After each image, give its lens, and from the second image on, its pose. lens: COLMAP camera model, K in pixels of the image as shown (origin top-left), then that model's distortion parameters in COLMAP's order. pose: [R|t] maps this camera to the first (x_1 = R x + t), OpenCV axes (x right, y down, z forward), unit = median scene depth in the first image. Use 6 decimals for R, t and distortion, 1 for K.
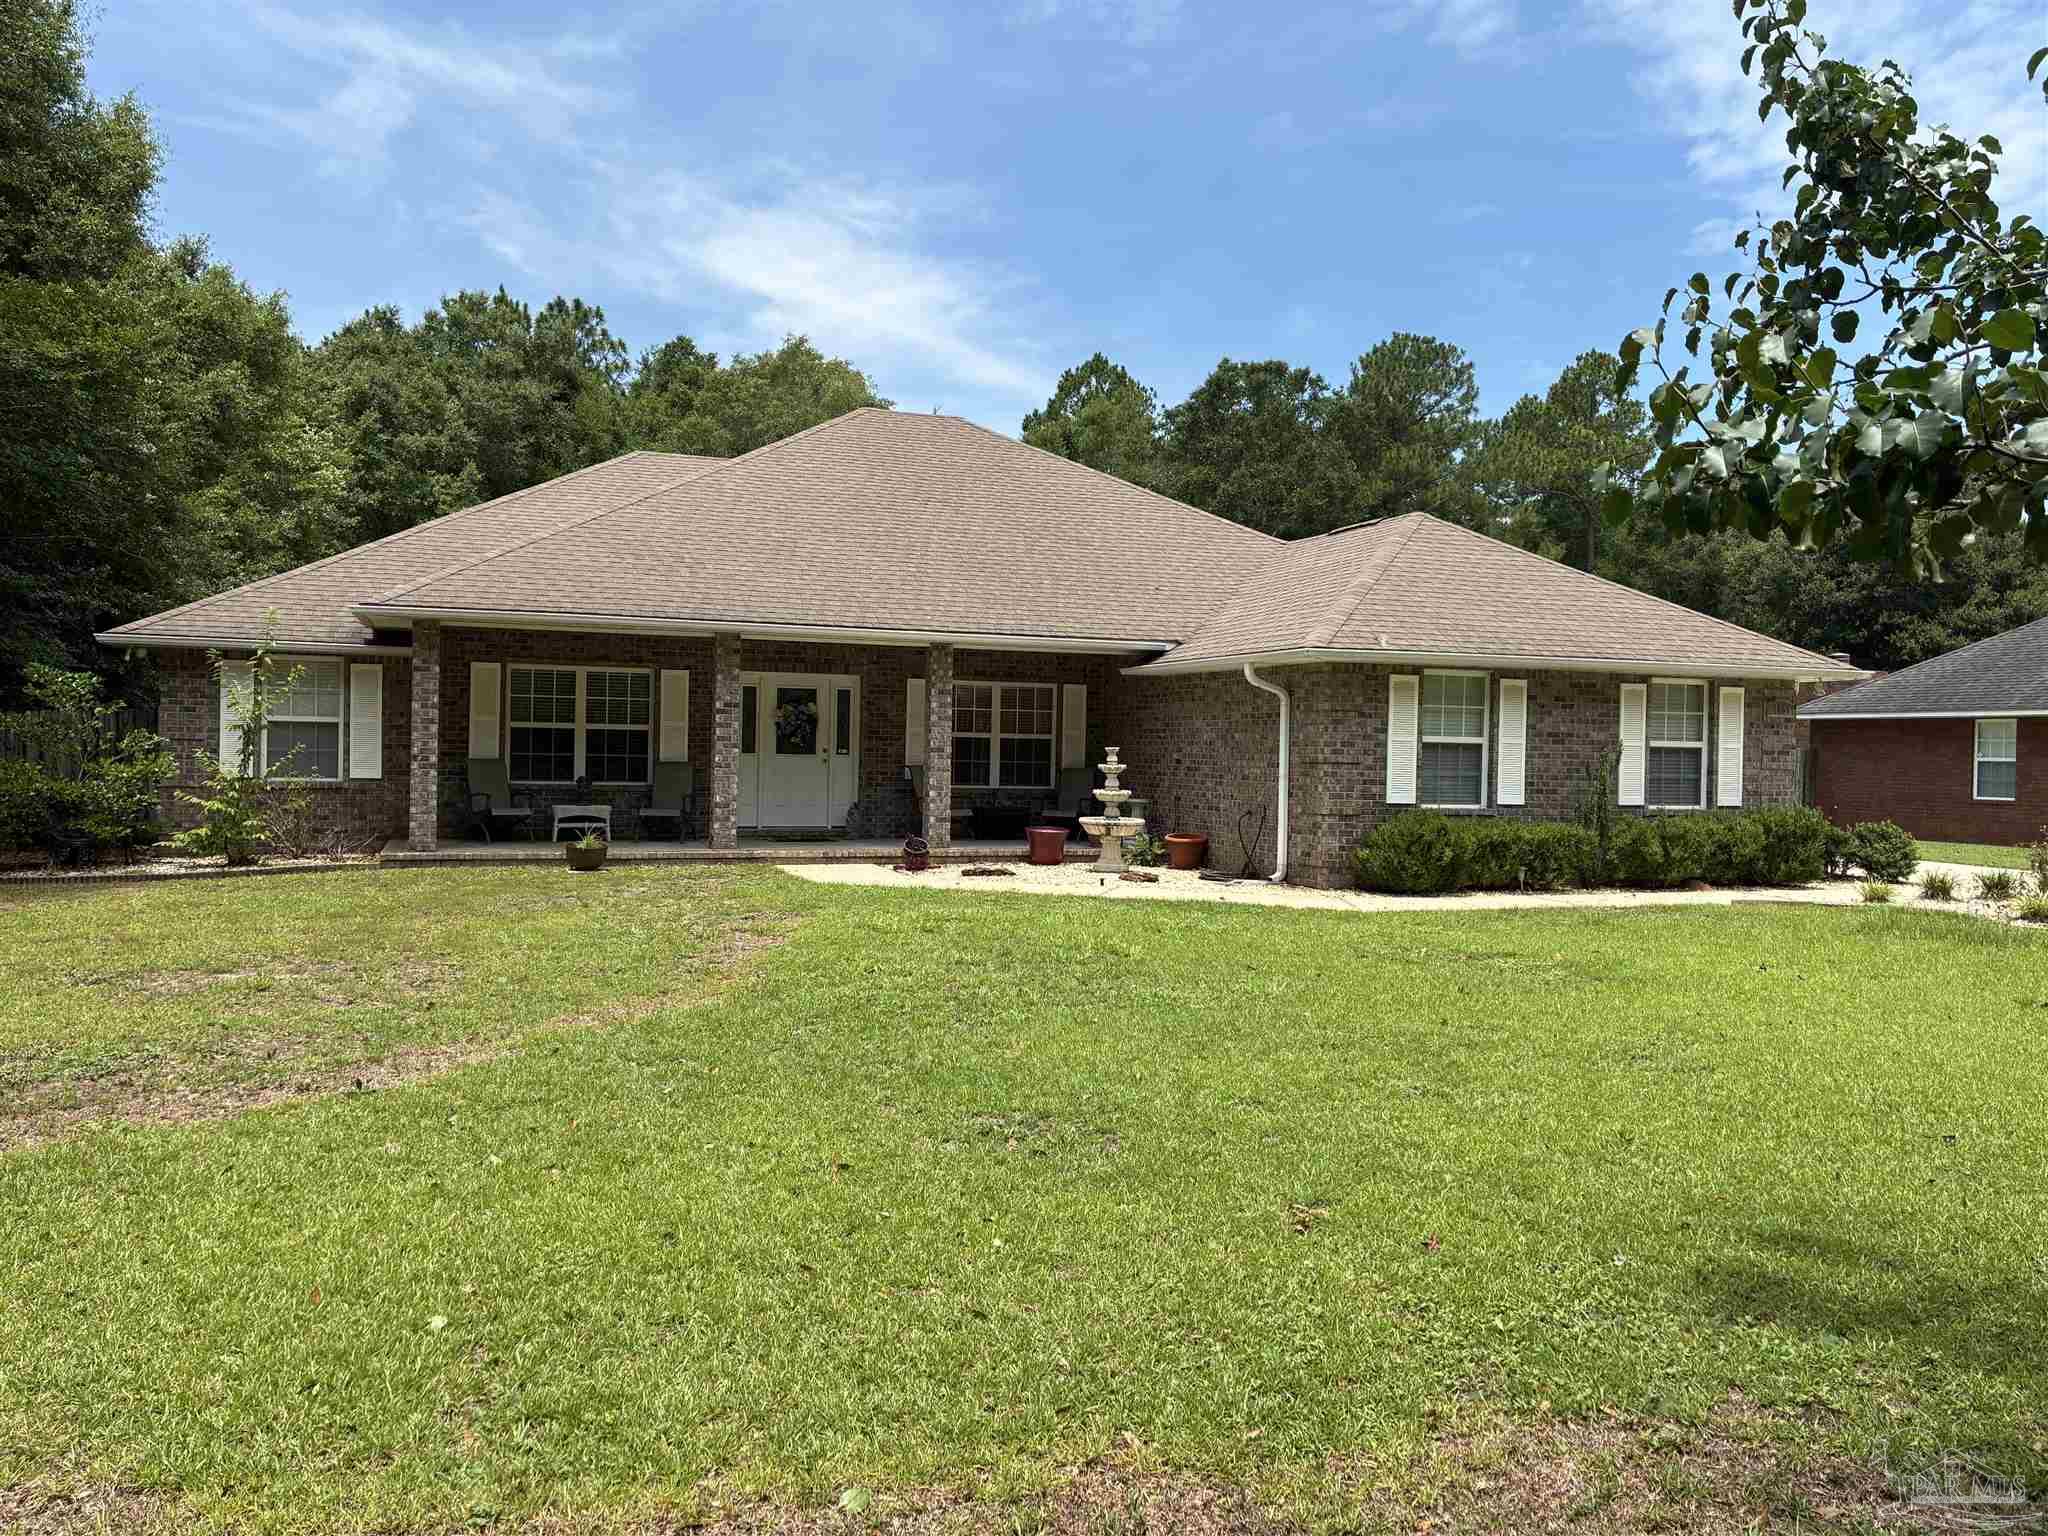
lens RADIAL K [[1560.5, 0, 1023.9], [0, 1560.5, 766.2], [0, 0, 1]] dist [0.049087, 0.002483]
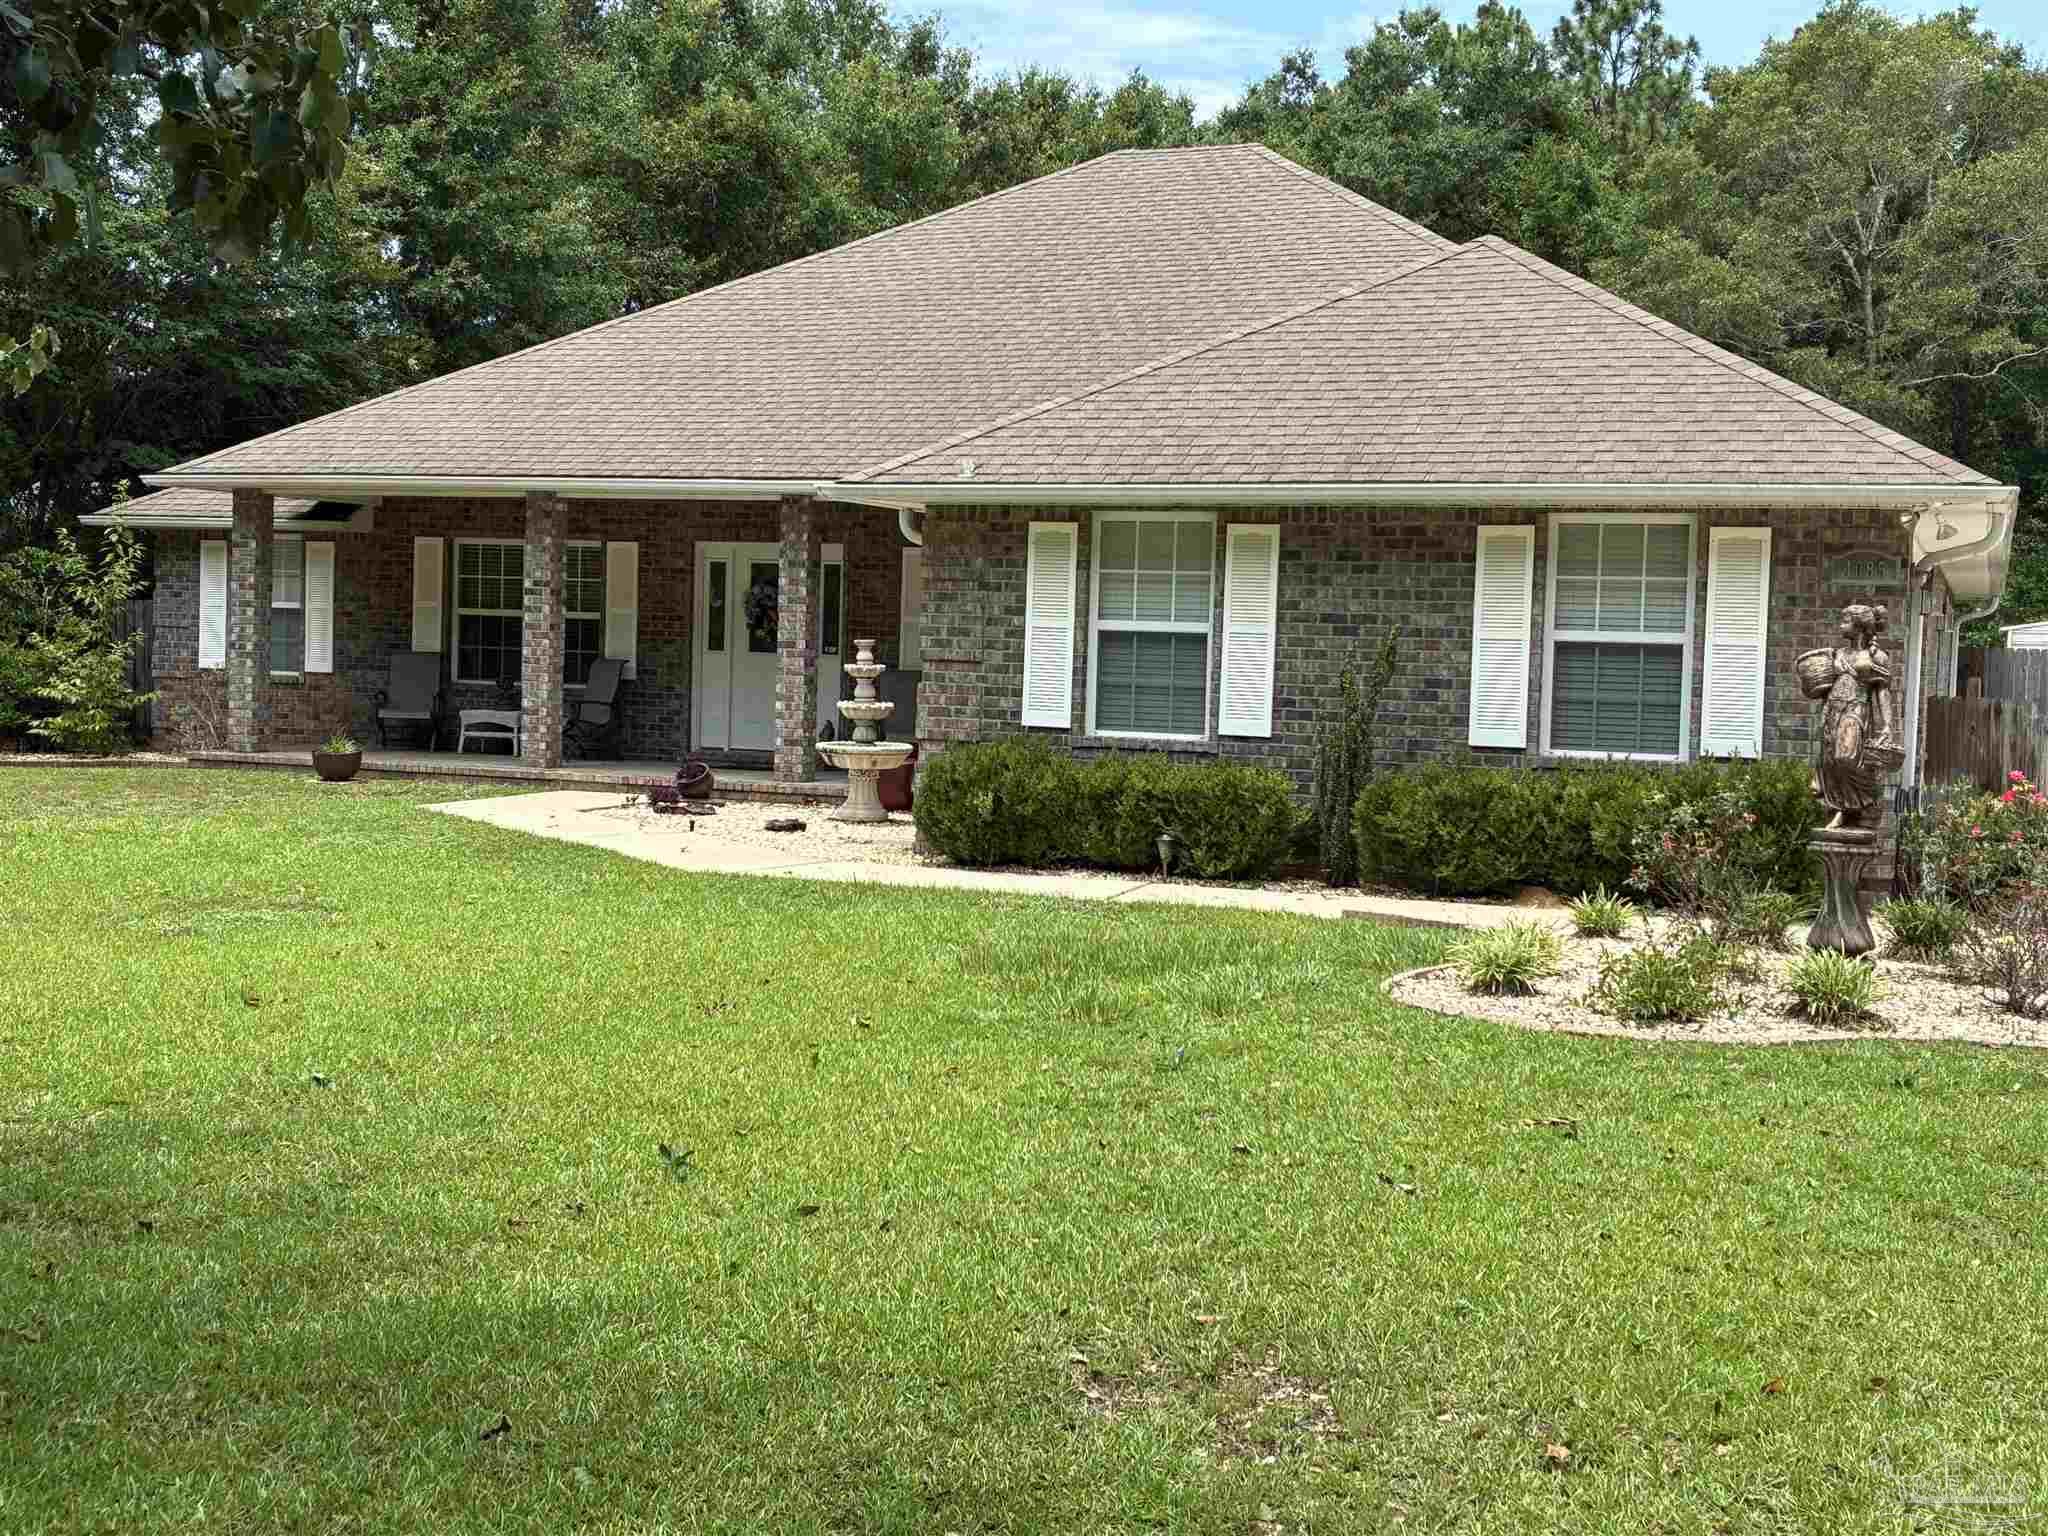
lens RADIAL K [[2449.0, 0, 1023.5], [0, 2449.0, 769.8], [0, 0, 1]] dist [0.090191, 0.000000]
pose [[0.750733, 0.038857, -0.659462, 0.830263], [-0.024531, 0.999220, 0.030950, 0.010248], [0.660150, -0.007058, 0.751101, 0.239966]]
